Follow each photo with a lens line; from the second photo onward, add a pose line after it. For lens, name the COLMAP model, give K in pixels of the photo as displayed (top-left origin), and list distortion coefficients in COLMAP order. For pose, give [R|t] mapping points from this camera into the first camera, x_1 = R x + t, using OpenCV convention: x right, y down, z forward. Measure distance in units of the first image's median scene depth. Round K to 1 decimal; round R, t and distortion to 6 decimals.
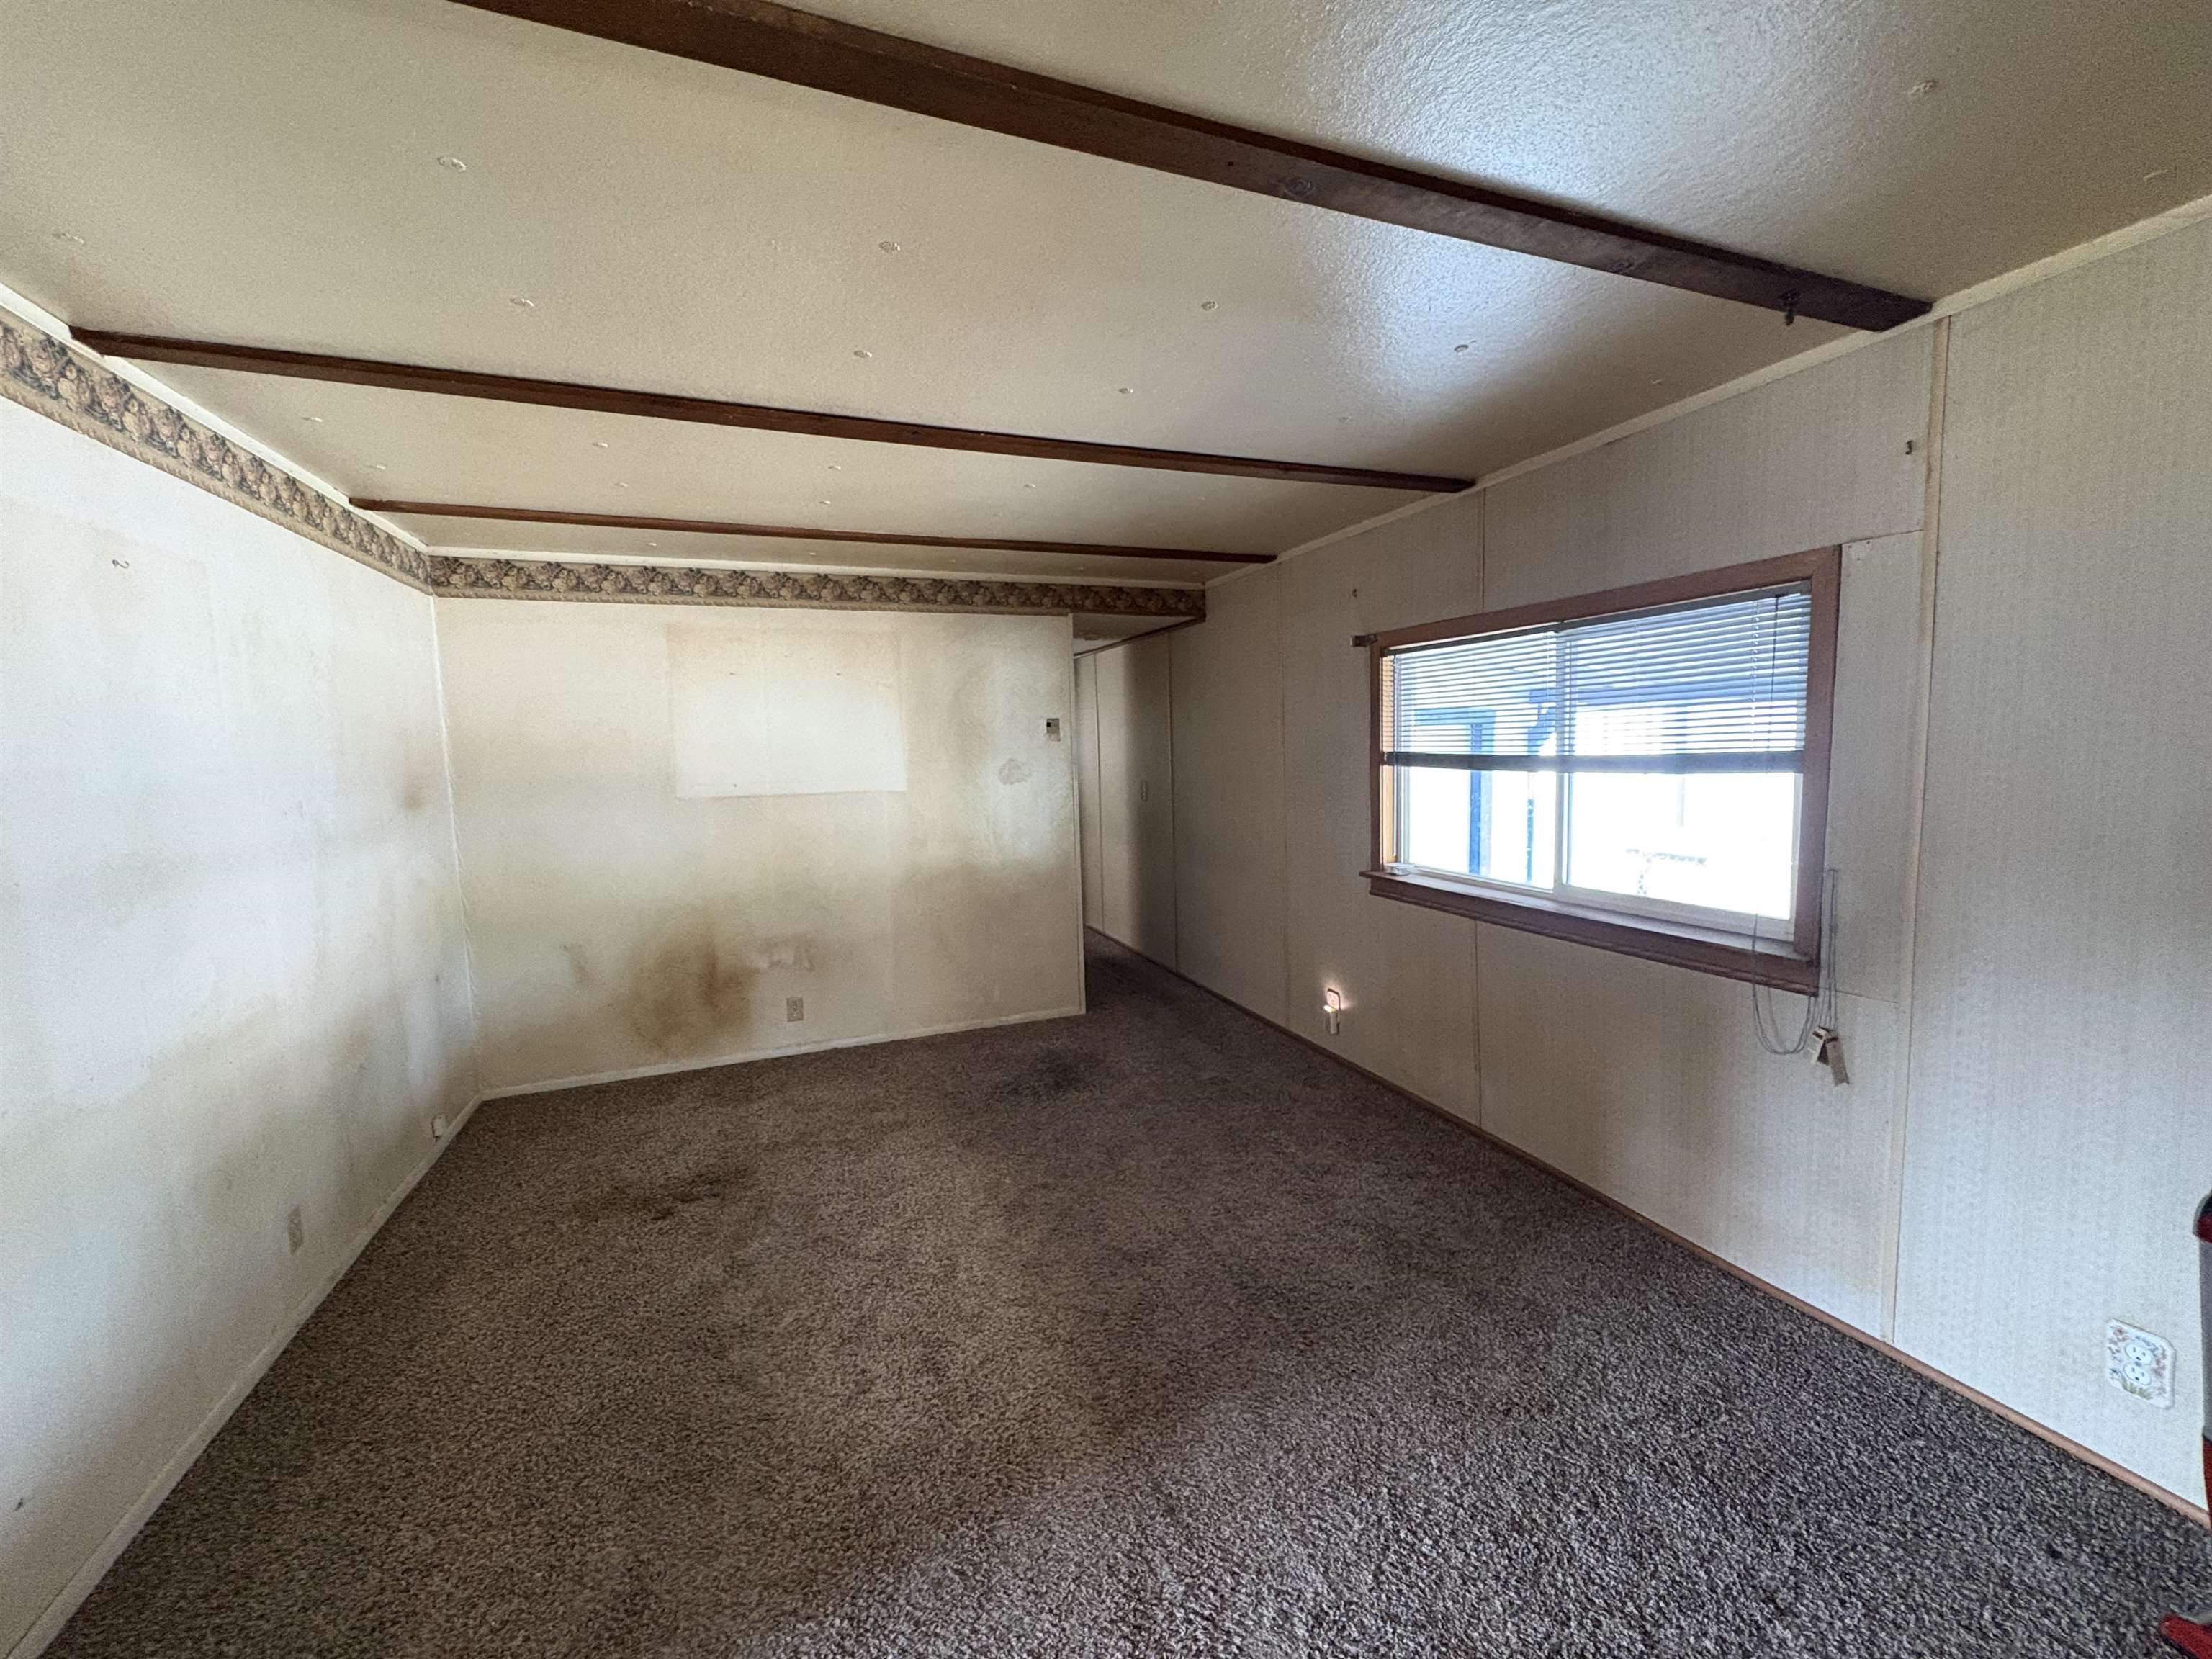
lens RADIAL K [[876.5, 0, 1109.5], [0, 876.5, 835.5], [0, 0, 1]] dist [0.001681, -0.000136]
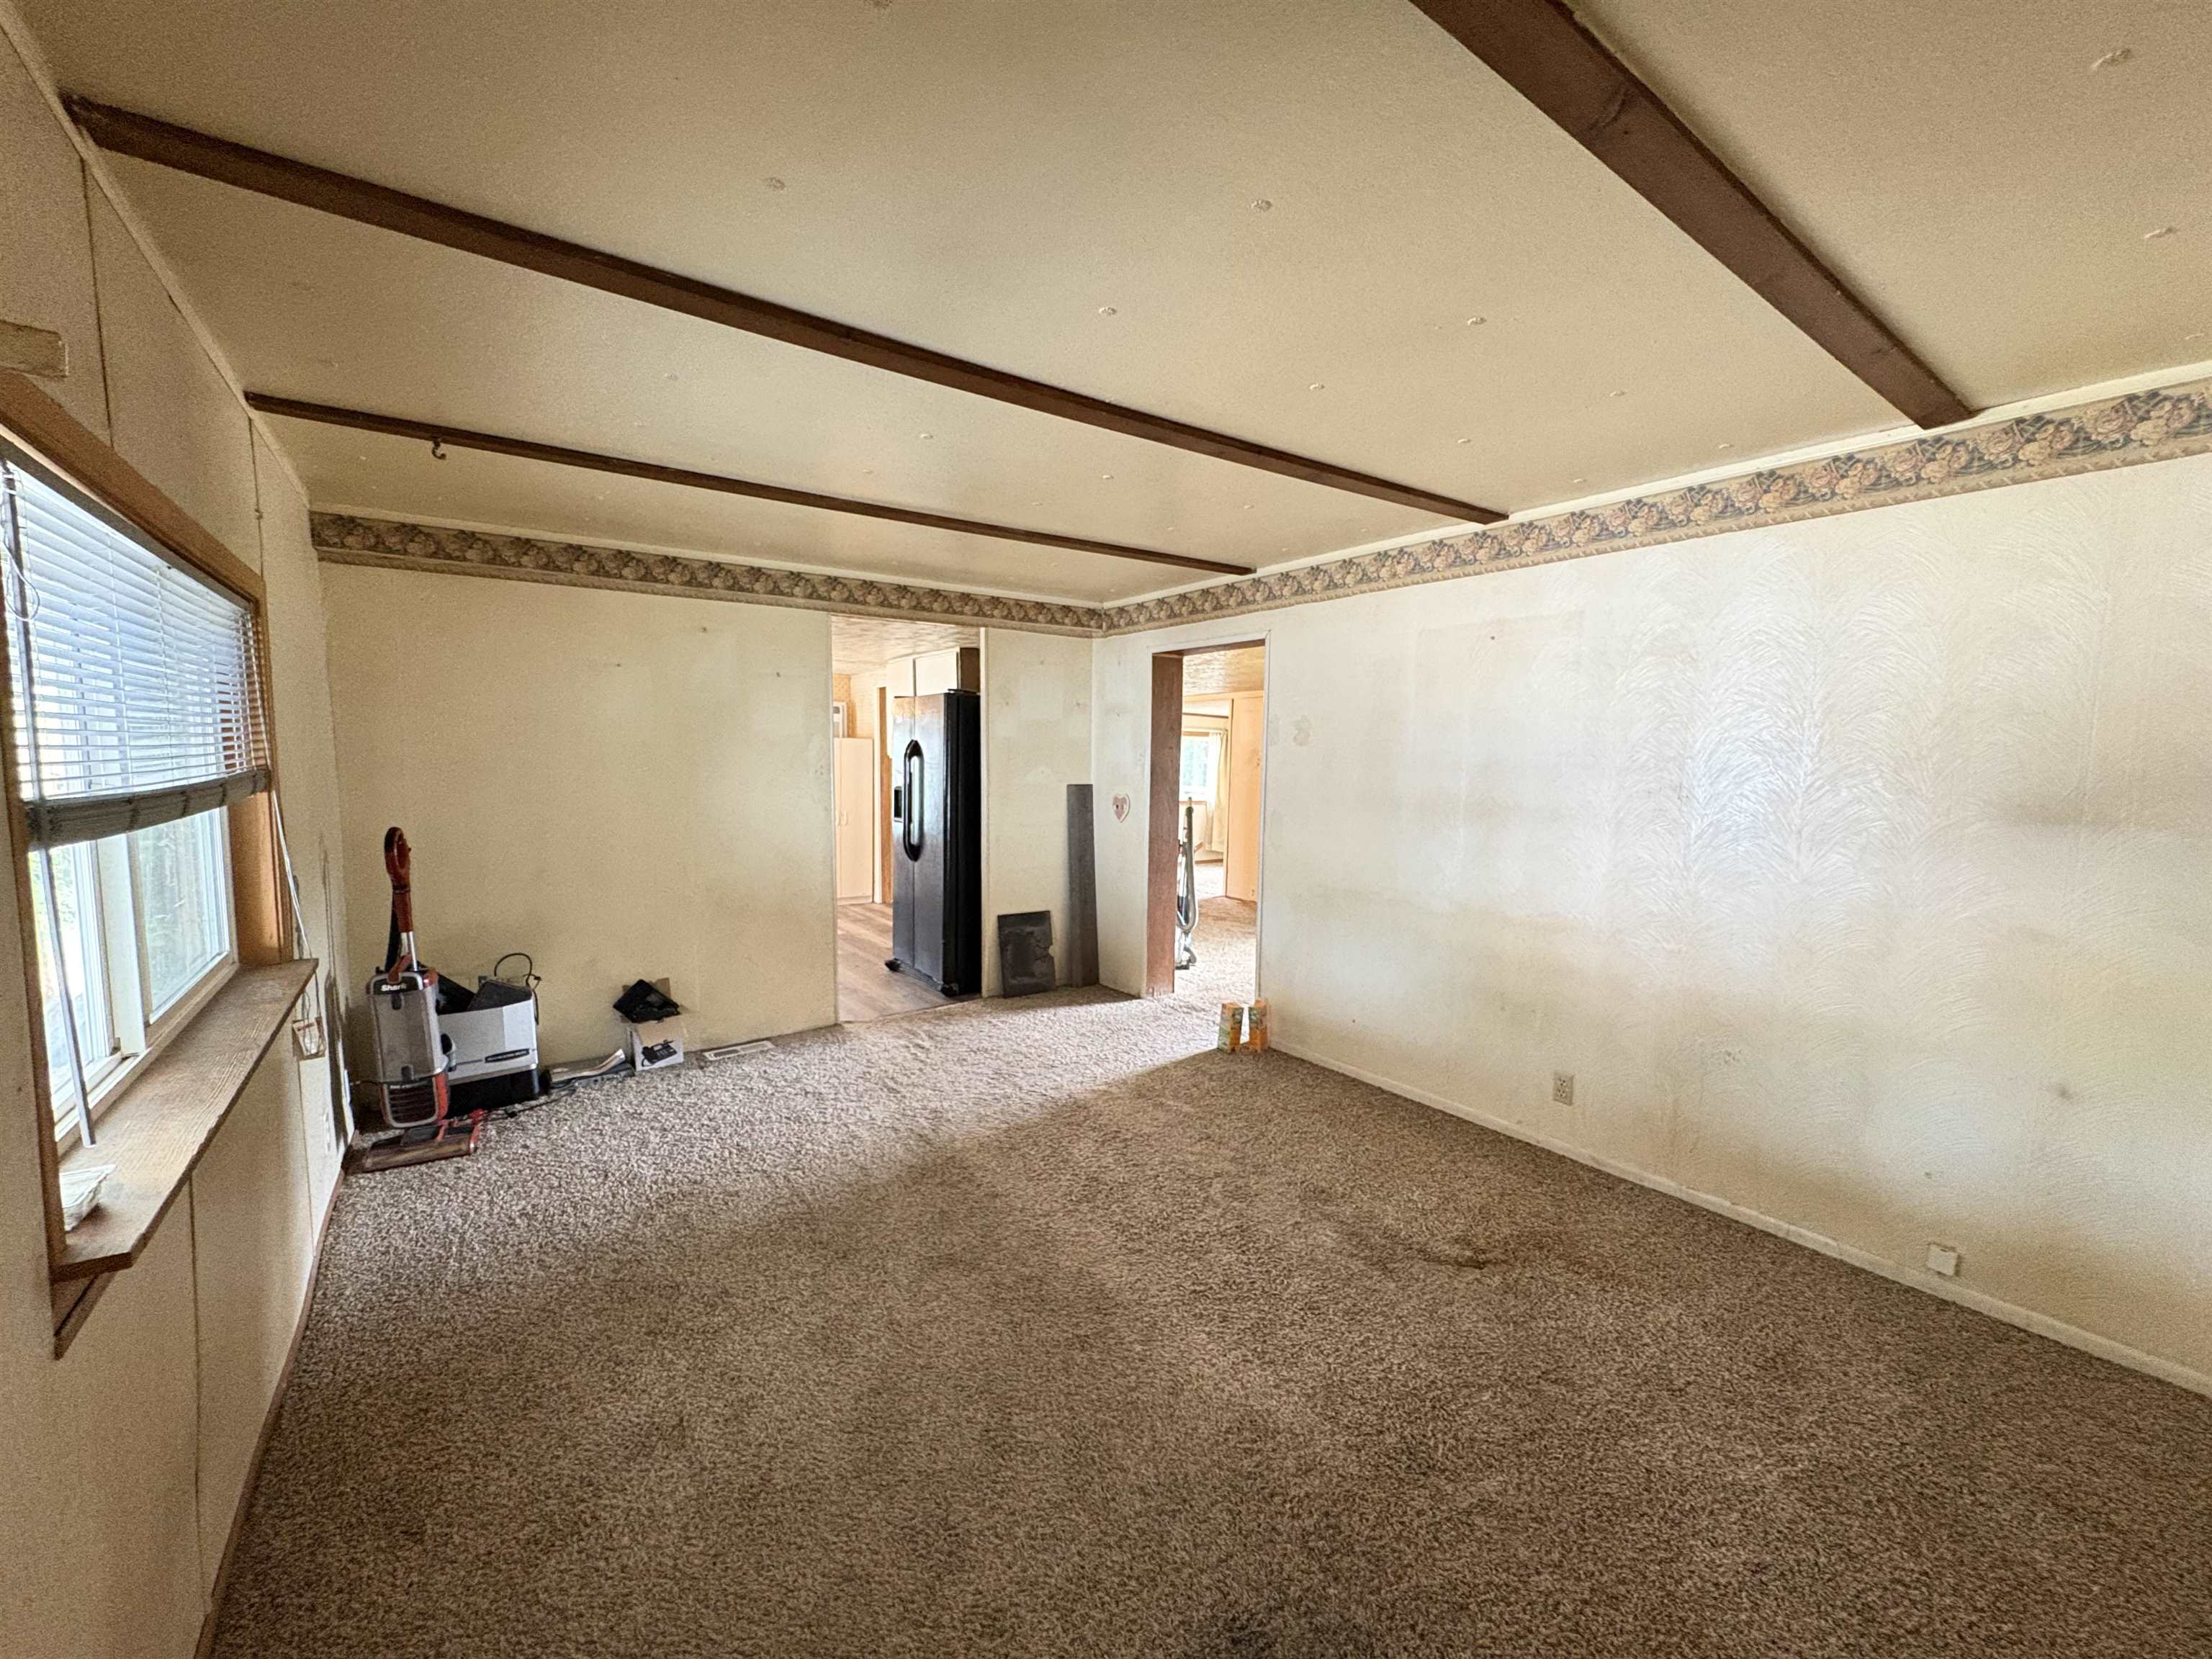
lens RADIAL K [[876.5, 0, 1108.4], [0, 876.5, 828.1], [0, 0, 1]] dist [0.001681, -0.000136]
pose [[-0.967196, 0.045833, -0.249861, 0.077157], [-0.003632, 0.980993, 0.194009, -0.185755], [0.254004, 0.188552, -0.948647, 1.784741]]
